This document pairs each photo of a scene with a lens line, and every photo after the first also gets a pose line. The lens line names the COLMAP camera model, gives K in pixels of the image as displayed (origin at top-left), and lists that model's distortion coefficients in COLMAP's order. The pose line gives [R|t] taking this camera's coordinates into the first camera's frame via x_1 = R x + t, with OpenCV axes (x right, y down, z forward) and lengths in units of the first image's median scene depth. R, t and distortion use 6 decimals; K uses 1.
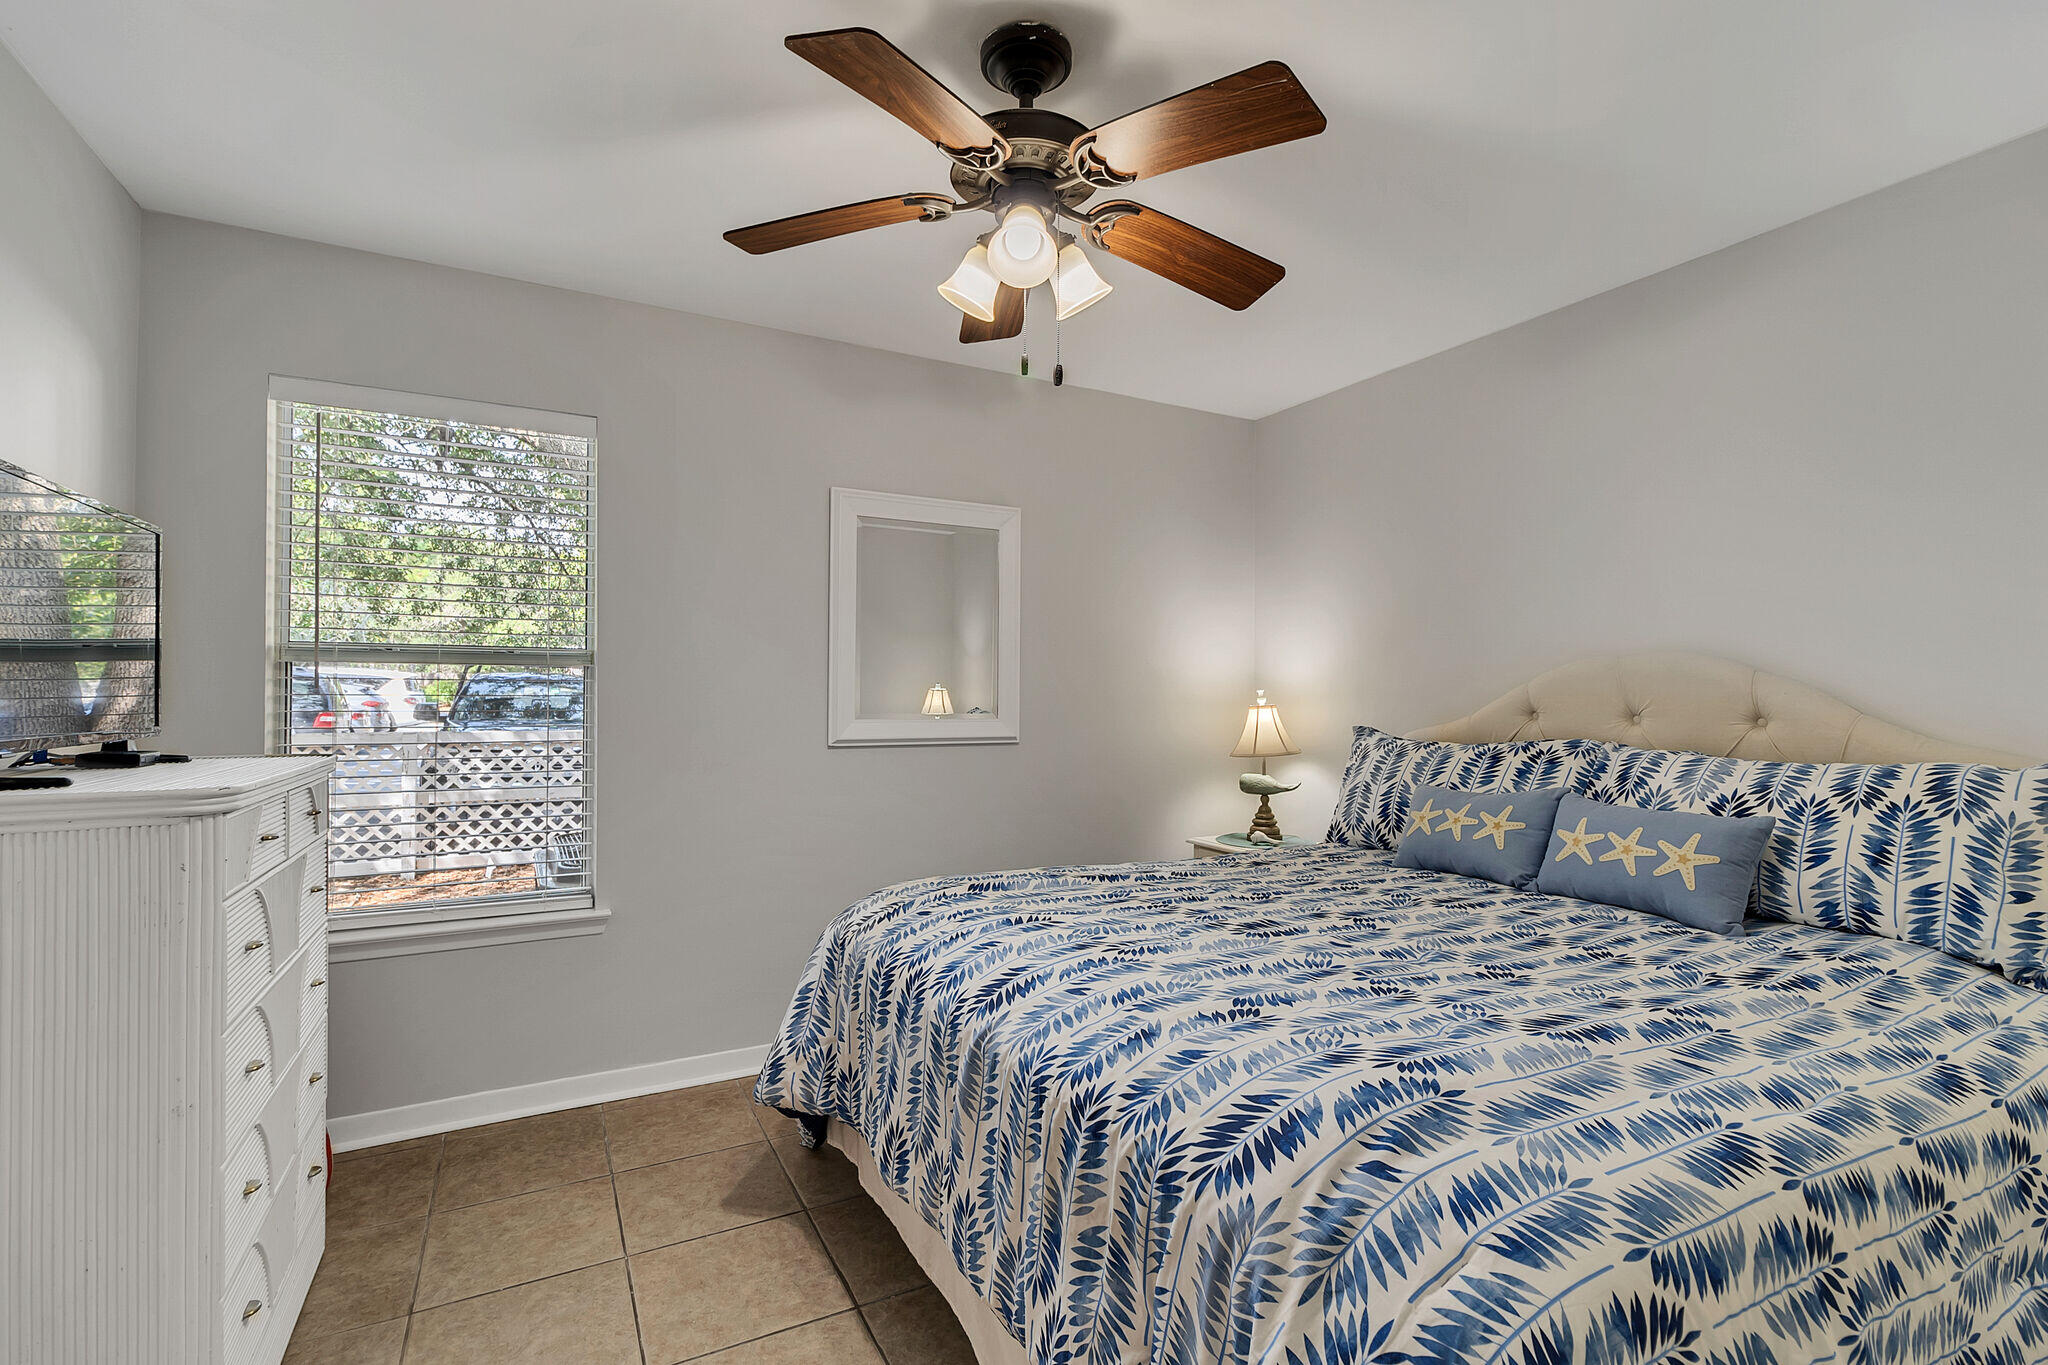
lens RADIAL K [[931.5, 0, 1024.0], [0, 931.5, 682.5], [0, 0, 1]] dist [-0.000869, -0.000085]
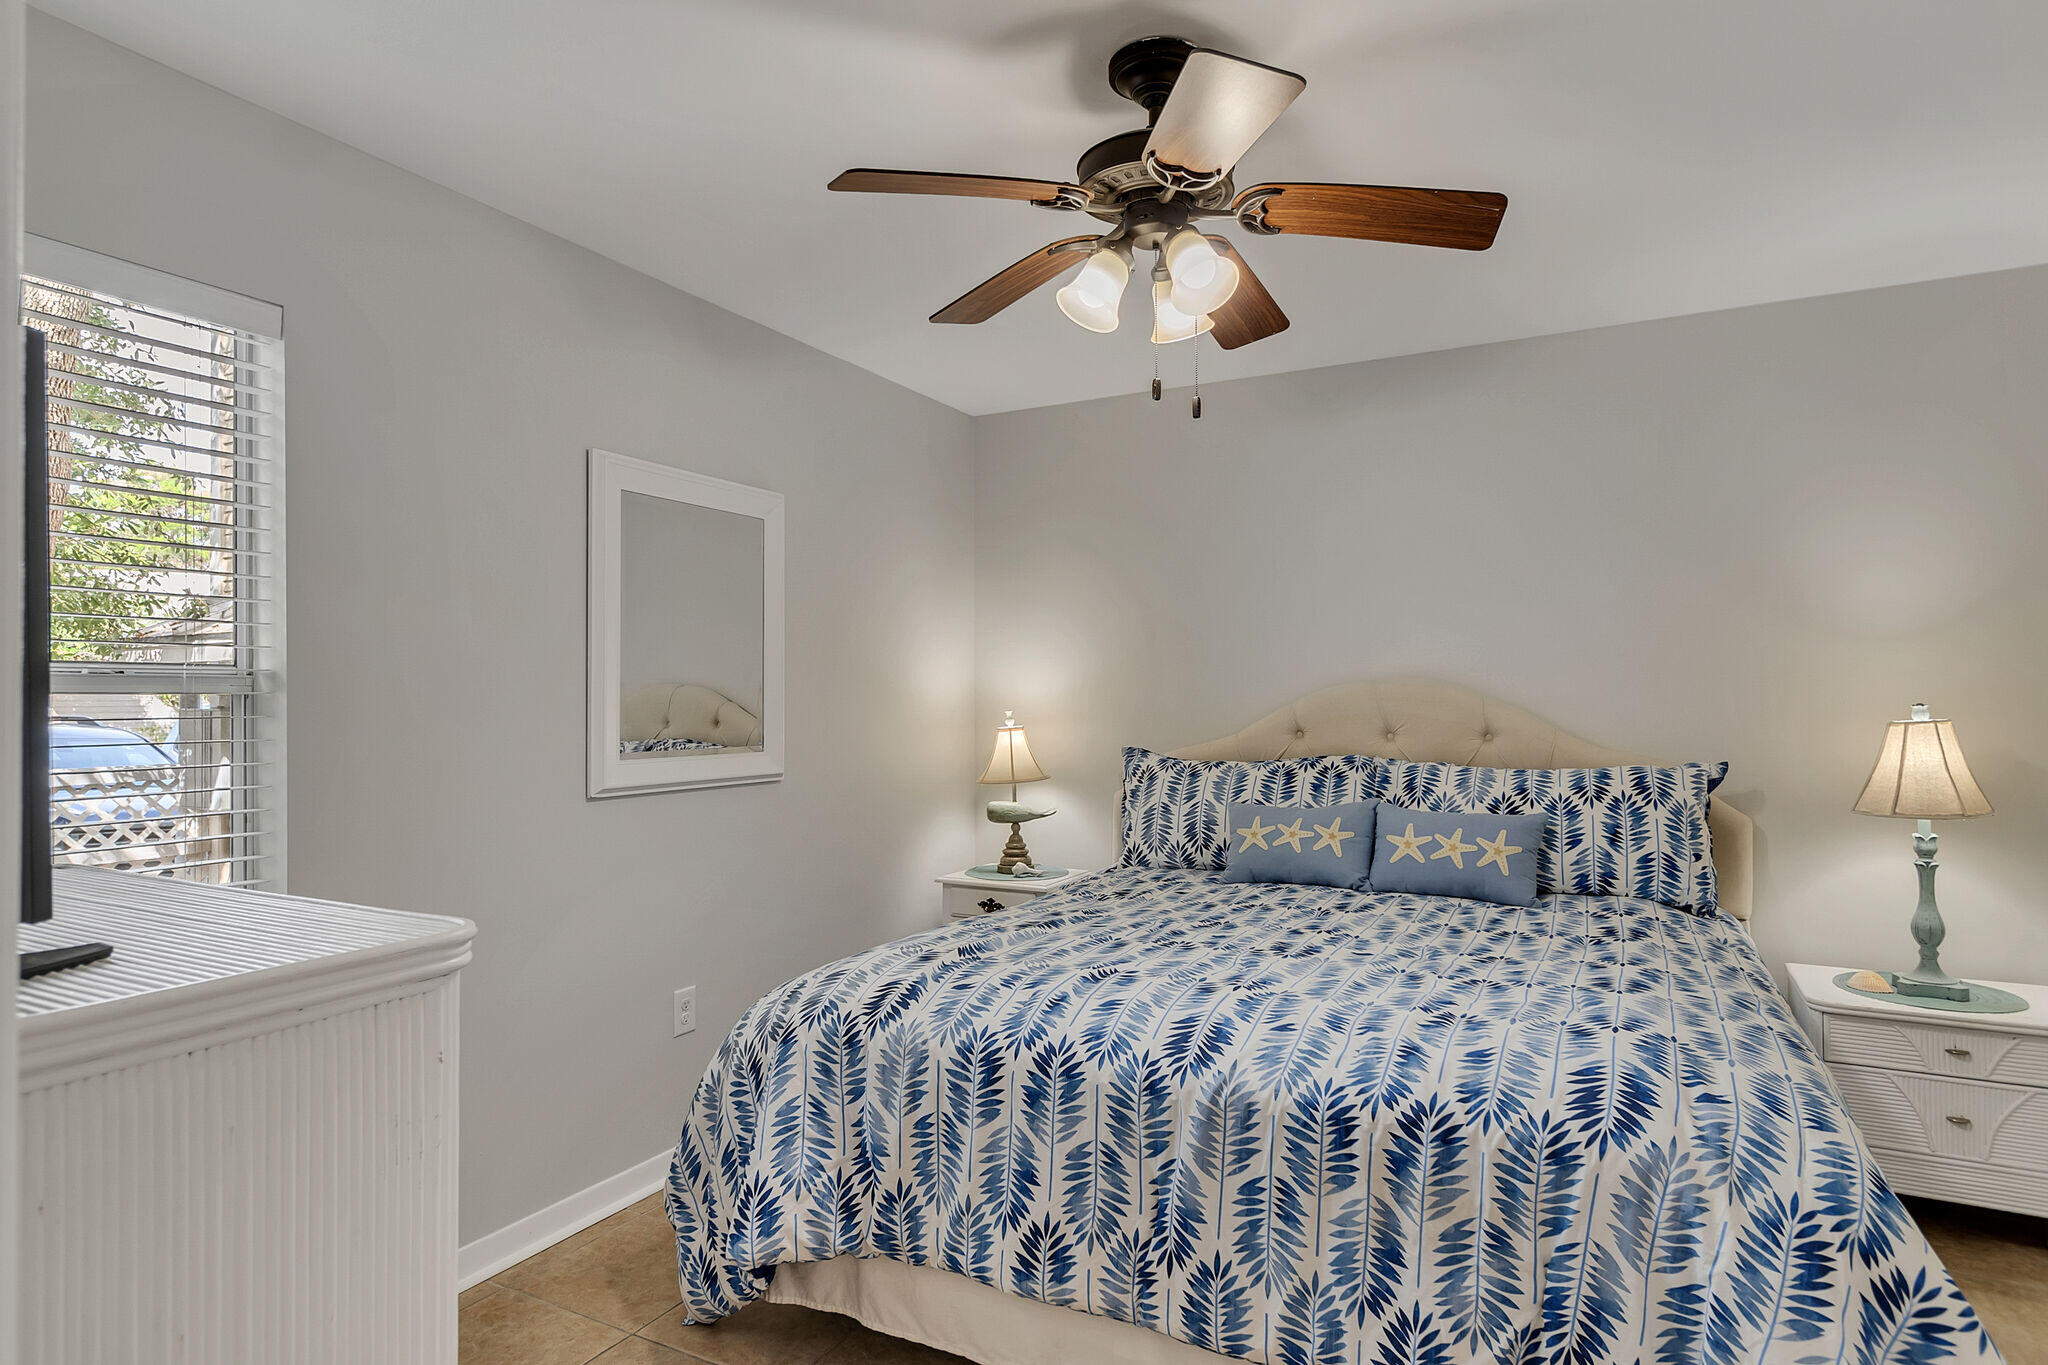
lens RADIAL K [[1121.9, 0, 1024.0], [0, 1121.9, 682.5], [0, 0, 1]] dist [-0.000137, -0.000090]
pose [[0.832403, 0.000332, 0.554171, -0.670715], [0.000775, 0.999998, -0.001763, -0.034558], [-0.554171, 0.001897, 0.832401, 0.106688]]
